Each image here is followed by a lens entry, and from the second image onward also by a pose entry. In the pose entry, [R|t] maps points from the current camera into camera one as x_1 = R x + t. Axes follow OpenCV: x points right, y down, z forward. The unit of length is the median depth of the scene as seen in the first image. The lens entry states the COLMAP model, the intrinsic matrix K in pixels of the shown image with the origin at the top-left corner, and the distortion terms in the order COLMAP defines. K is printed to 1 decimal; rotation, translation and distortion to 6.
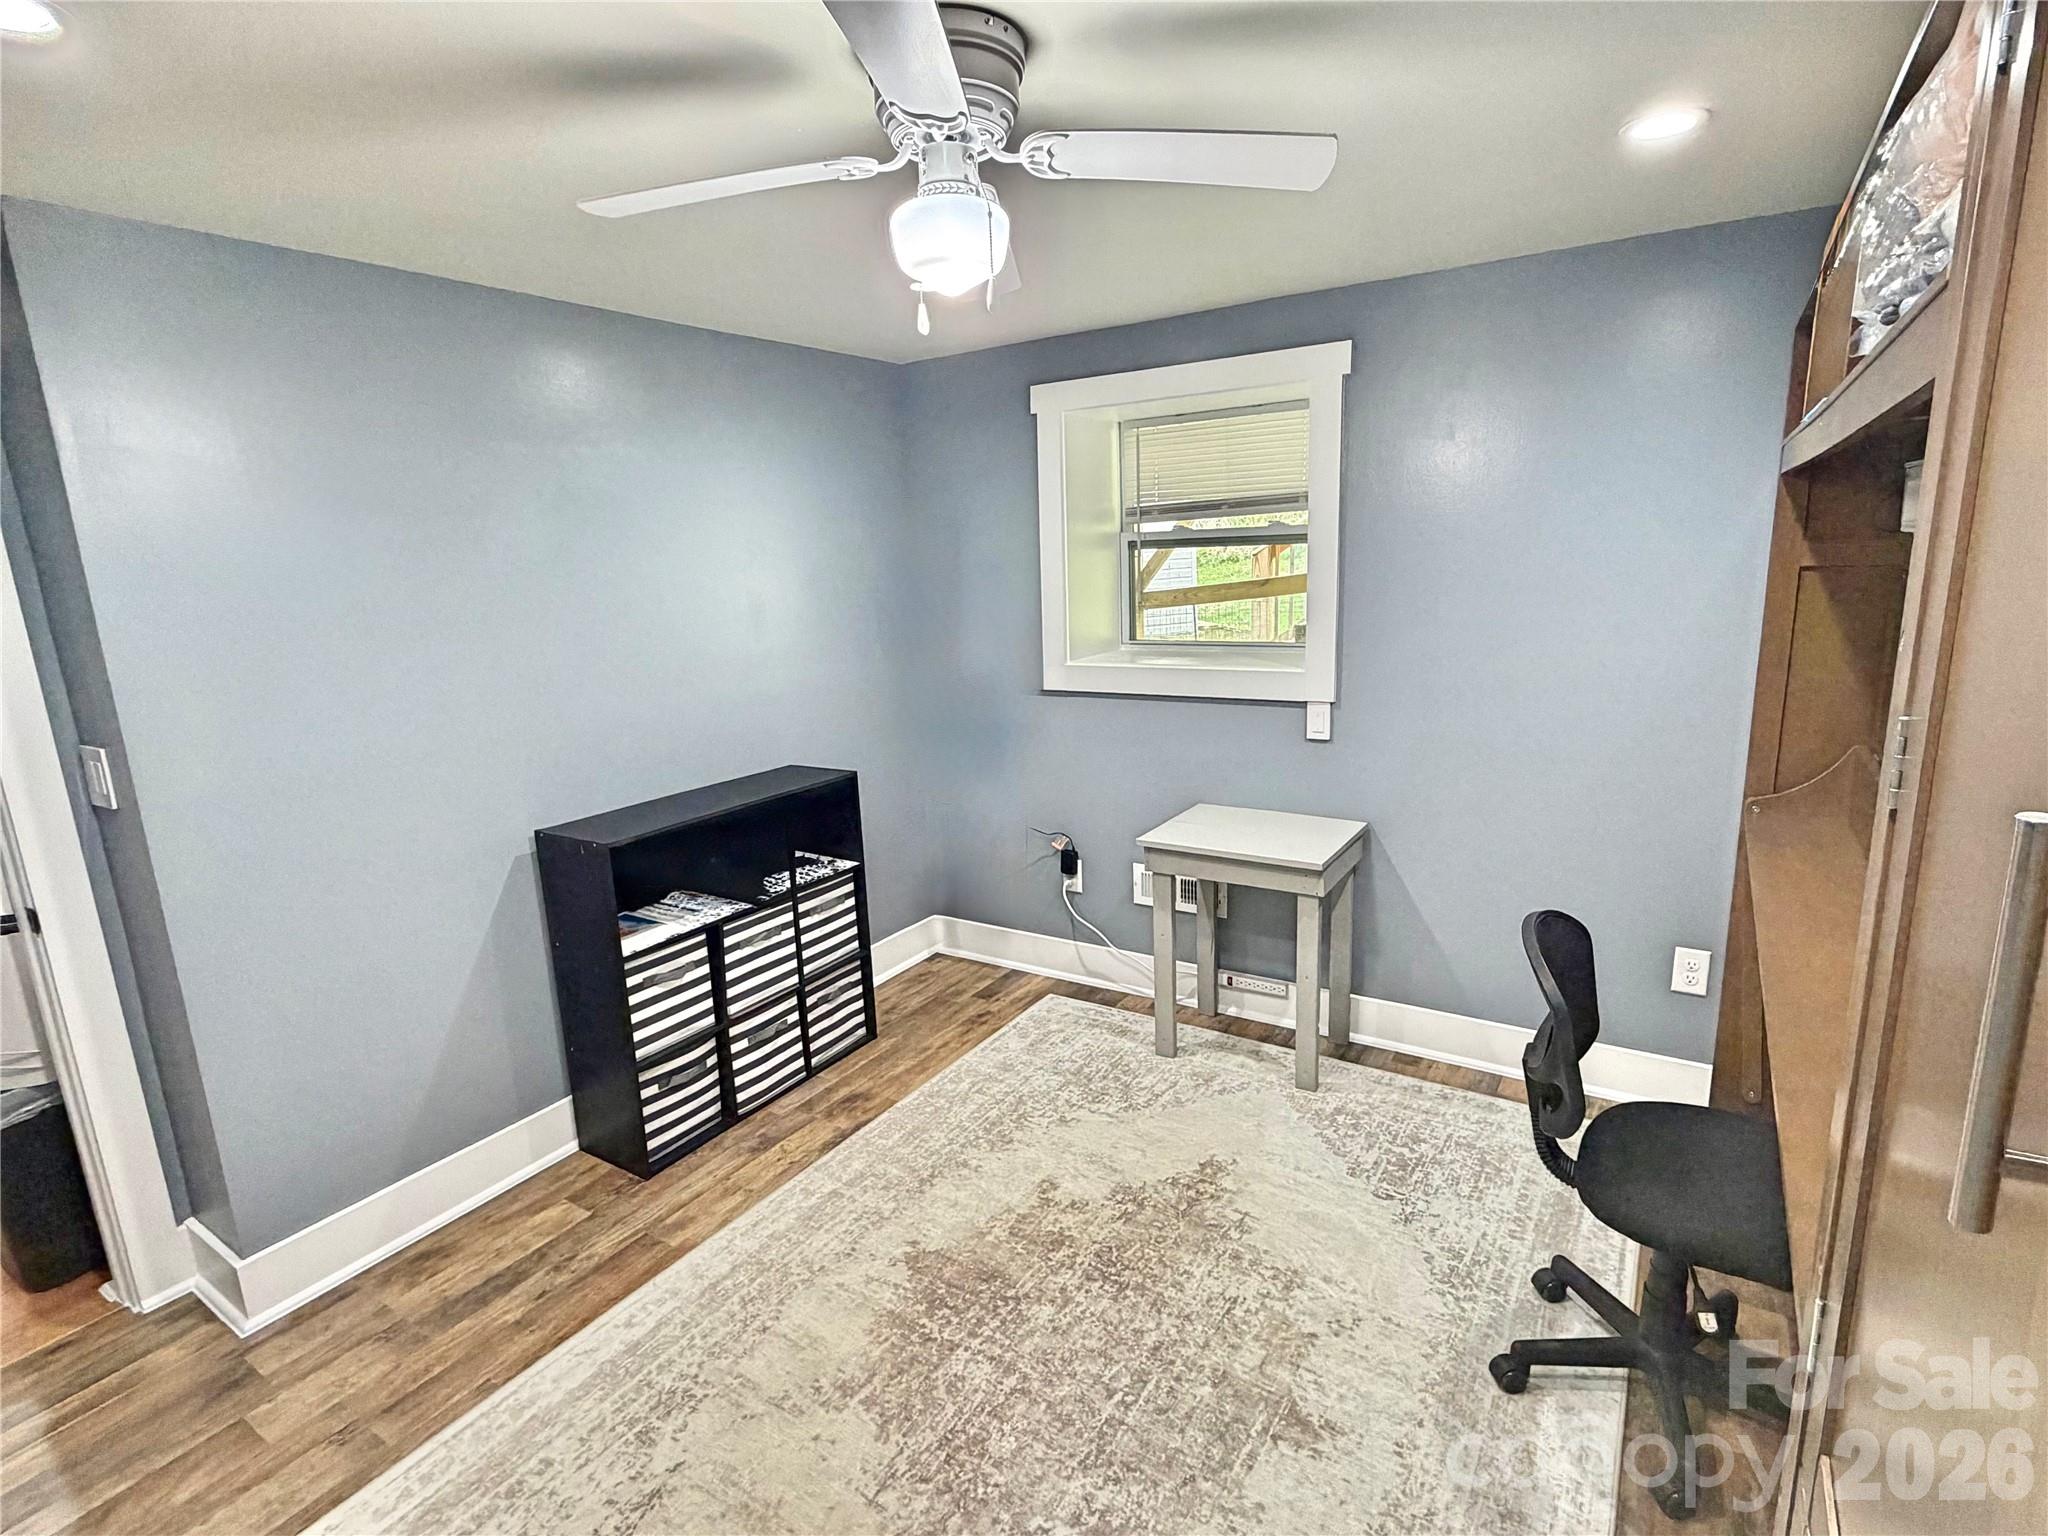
lens RADIAL K [[1005.2, 0, 1025.6], [0, 1005.2, 767.0], [0, 0, 1]] dist [0.001361, -0.000102]
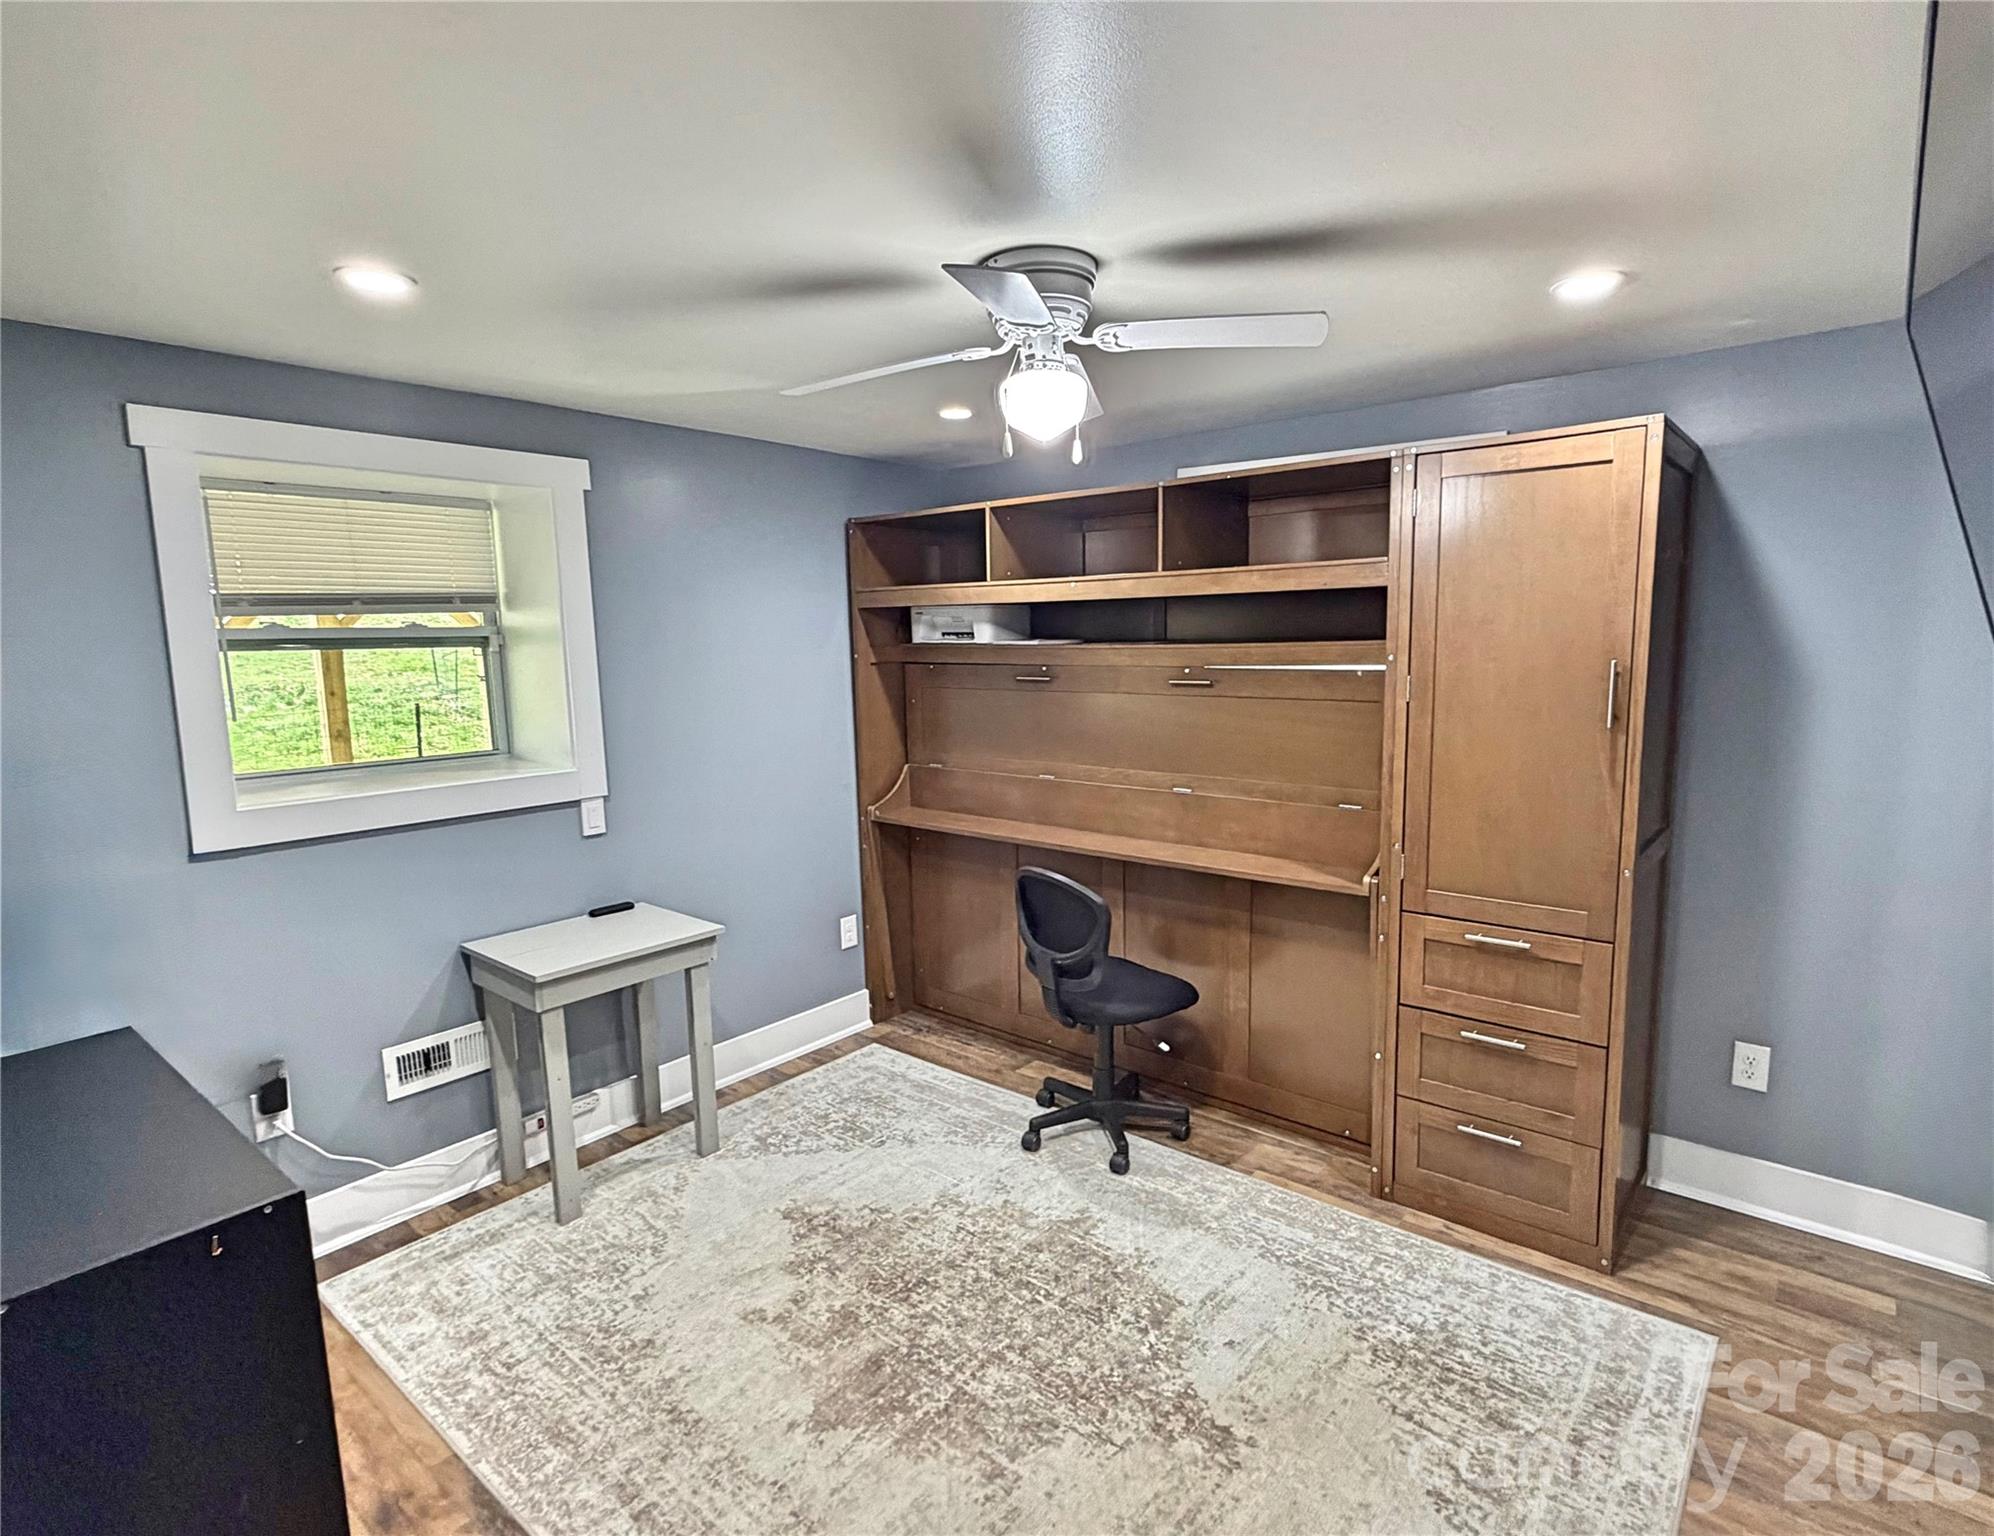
lens RADIAL K [[1046.7, 0, 1000.4], [0, 1046.7, 775.1], [0, 0, 1]] dist [-0.003392, -0.000214]
pose [[0.113176, -0.091506, 0.989352, -0.851356], [0.224228, 0.972414, 0.064289, -0.075571], [-0.967943, 0.214565, 0.130573, 0.550317]]
